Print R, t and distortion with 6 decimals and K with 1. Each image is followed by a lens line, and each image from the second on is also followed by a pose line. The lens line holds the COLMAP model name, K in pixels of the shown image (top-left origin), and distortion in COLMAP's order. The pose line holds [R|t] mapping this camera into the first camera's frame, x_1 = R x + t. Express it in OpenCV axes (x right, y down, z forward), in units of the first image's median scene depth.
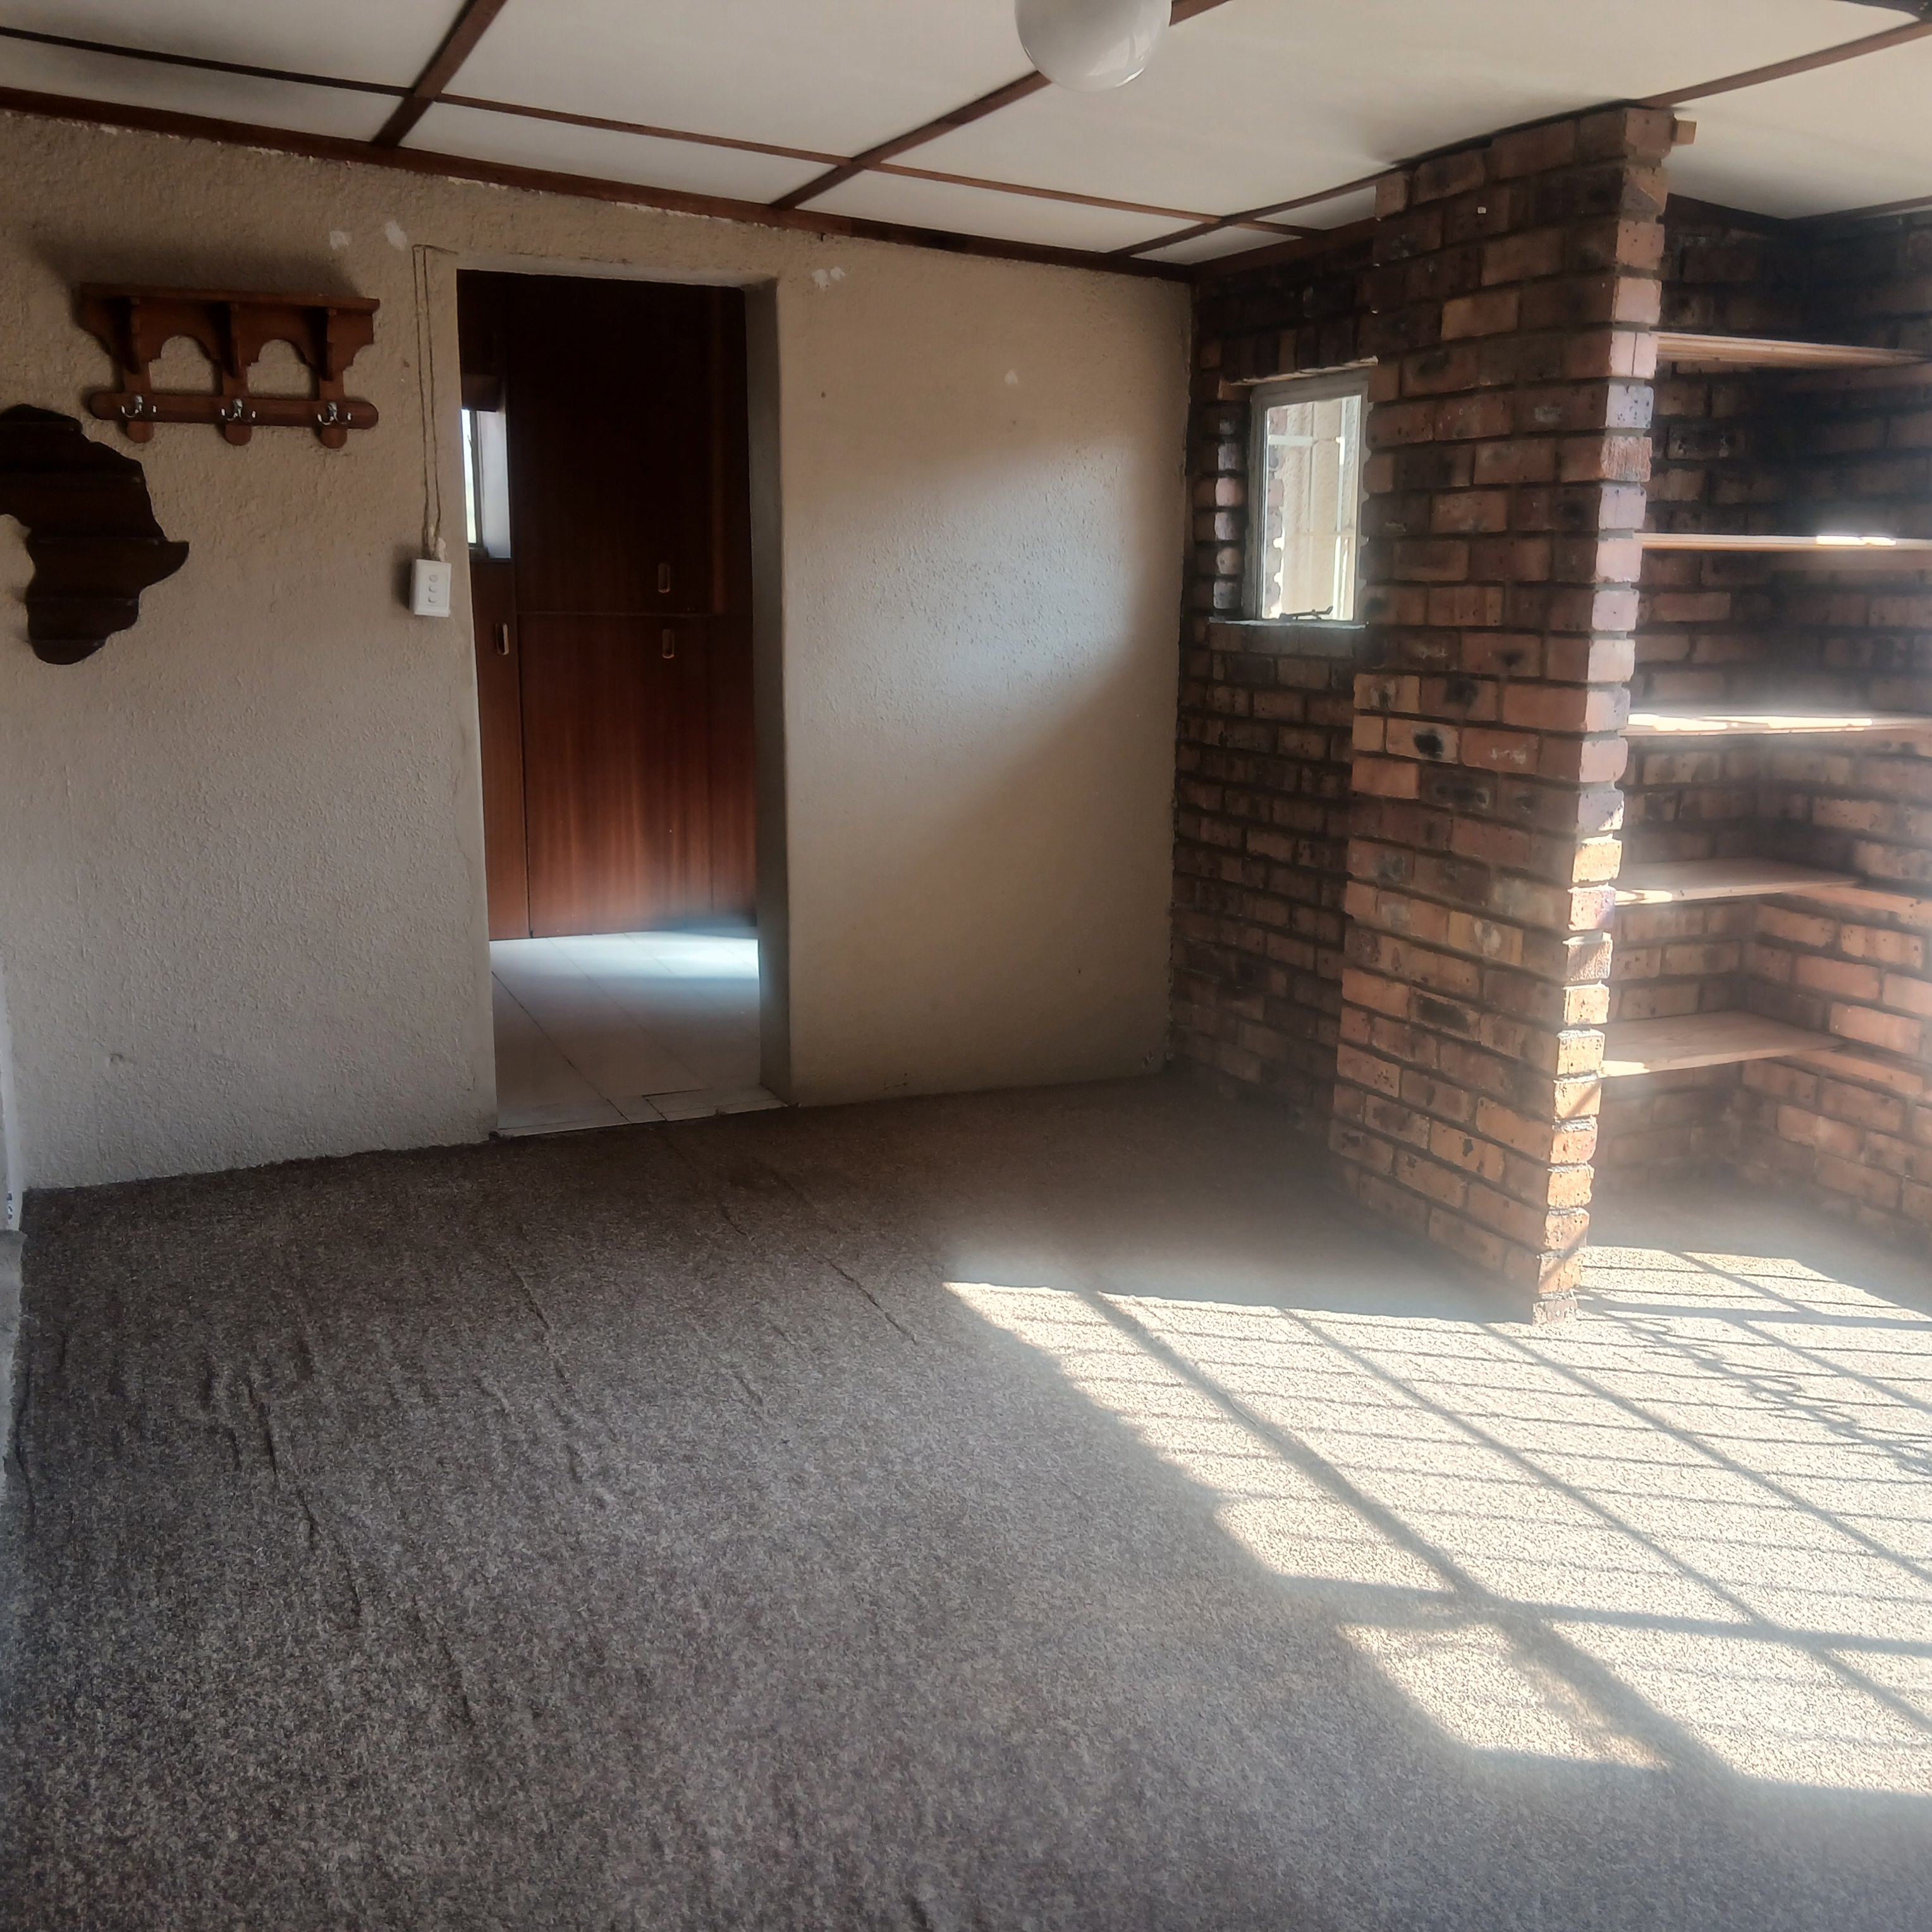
lens RADIAL K [[1909.2, 0, 970.9], [0, 1909.2, 975.2], [0, 0, 1]] dist [0.001015, 0.000000]
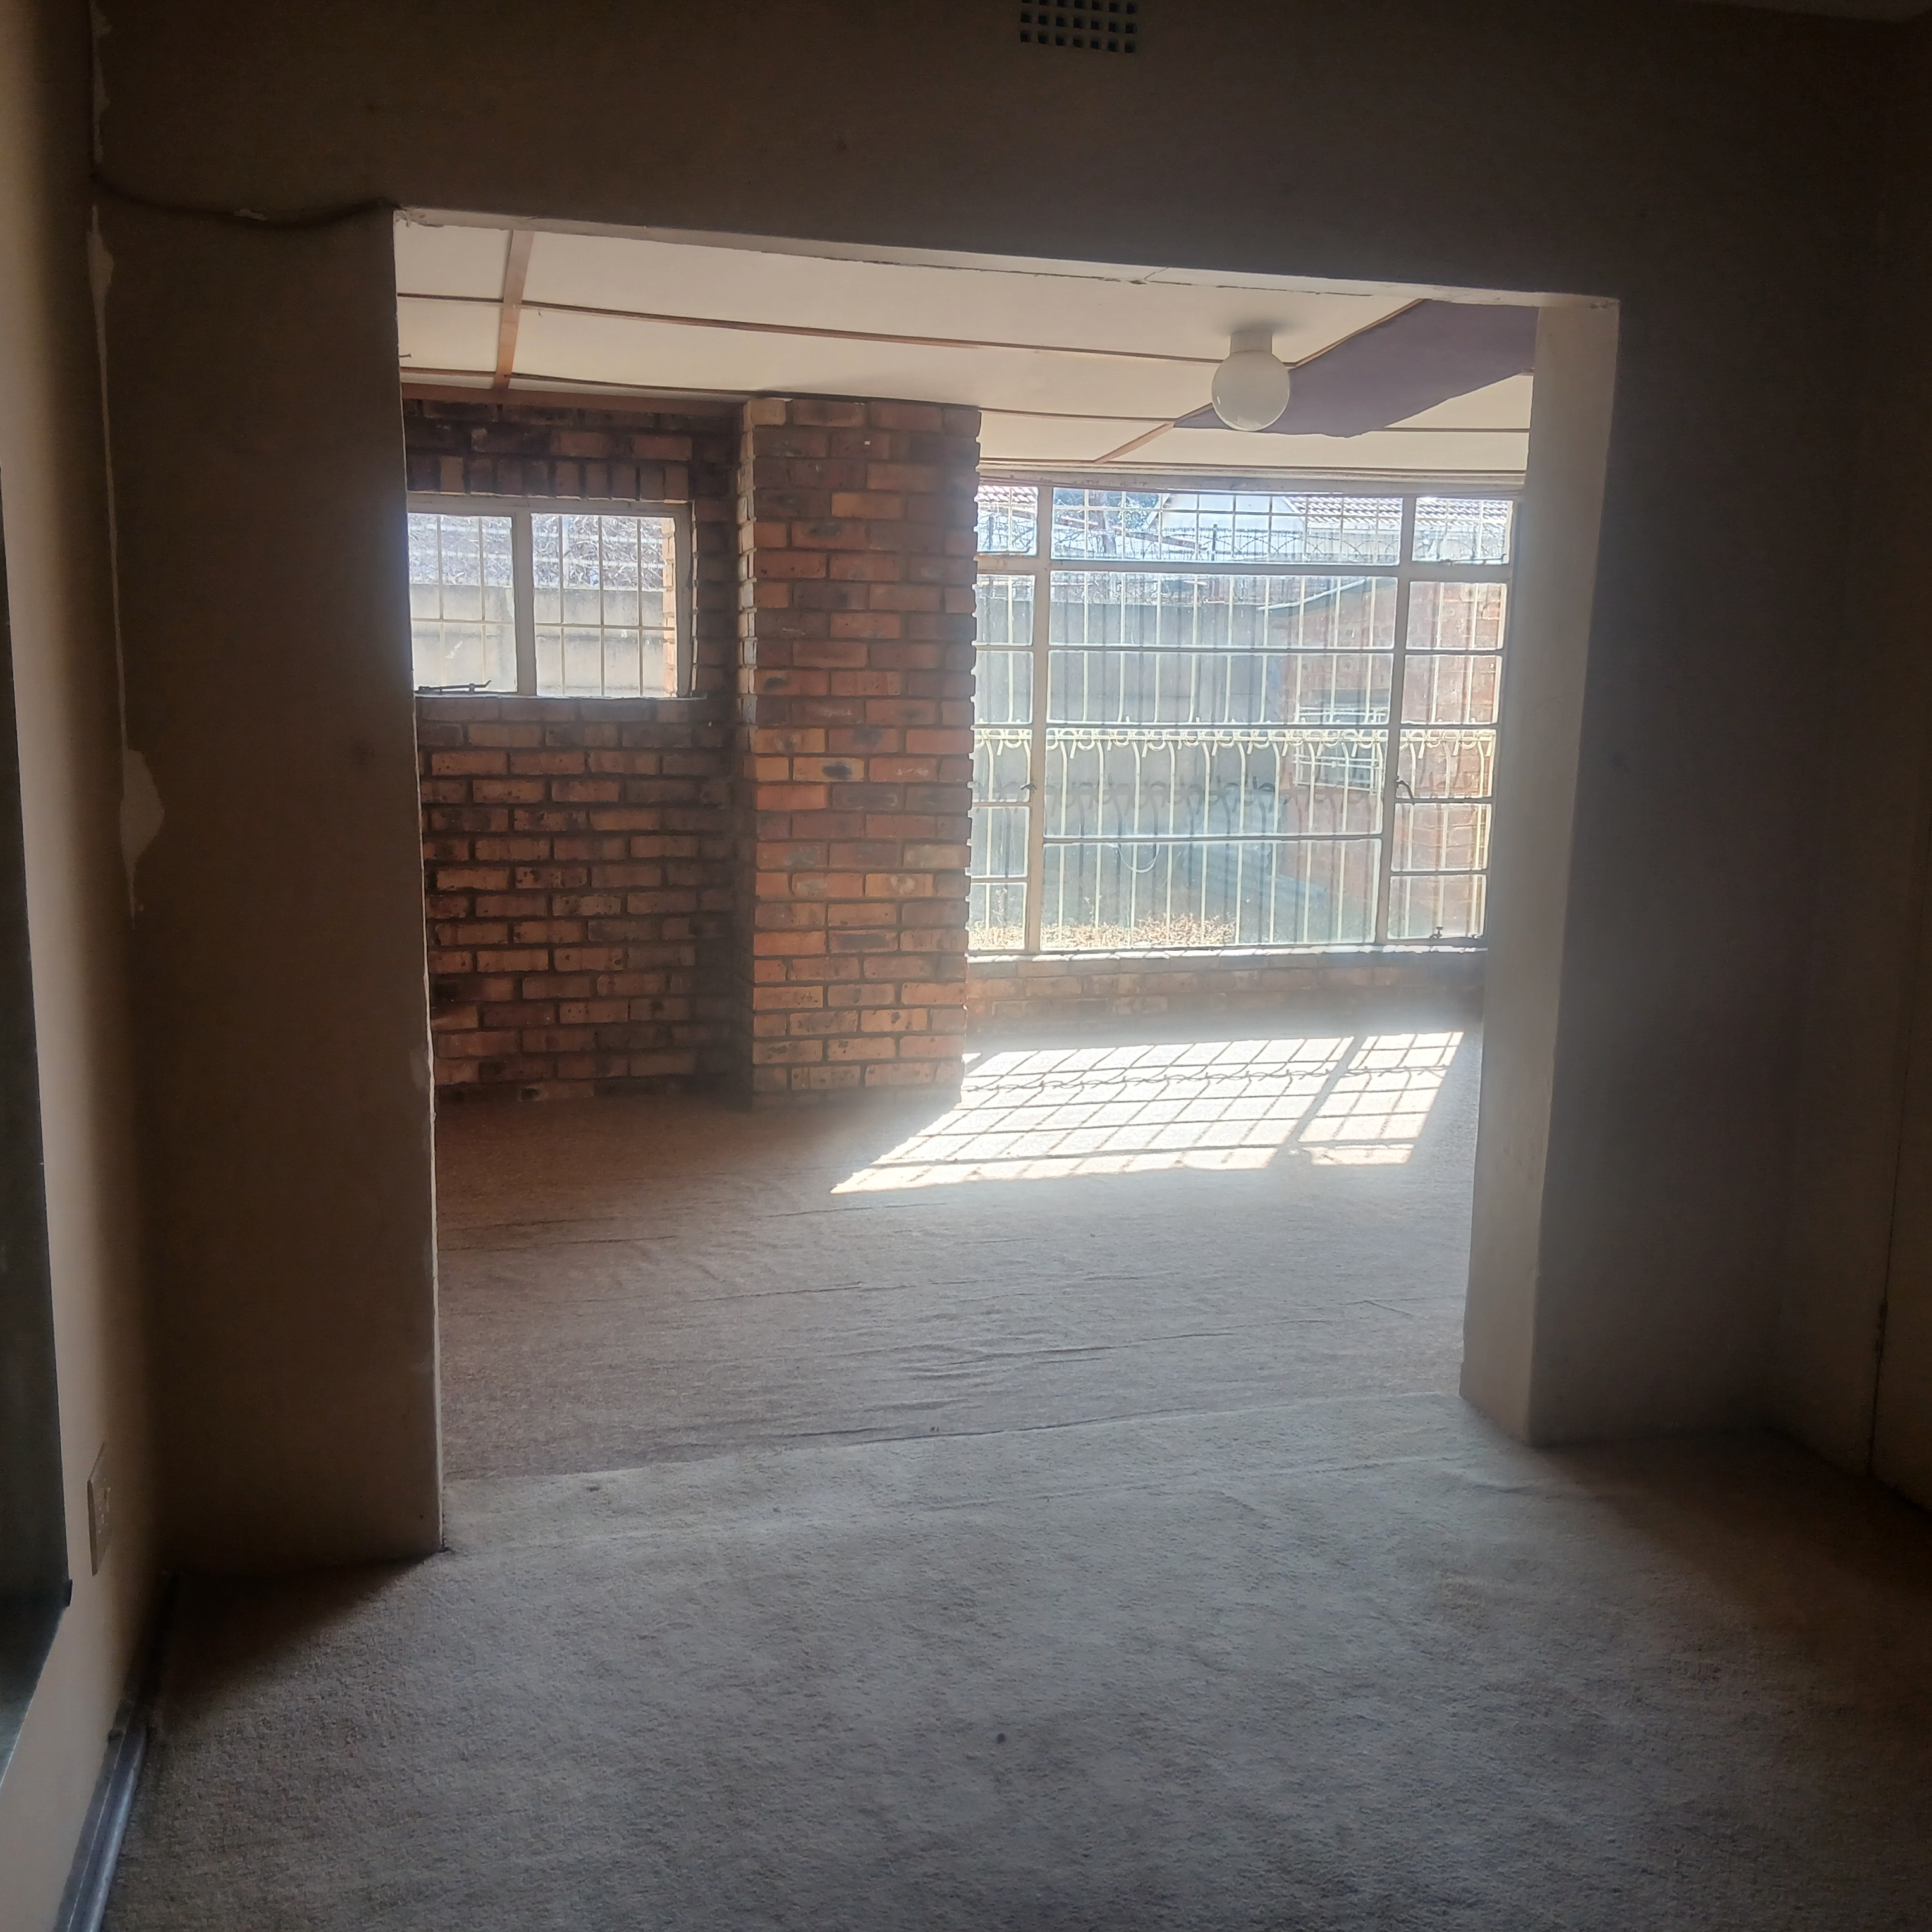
lens RADIAL K [[1909.2, 0, 971.8], [0, 1909.2, 961.8], [0, 0, 1]] dist [0.001015, 0.000000]
pose [[0.151478, -0.161873, 0.975116, -1.315361], [0.185084, 0.973697, 0.132886, -0.160283], [-0.970978, 0.160349, 0.177454, 0.659154]]
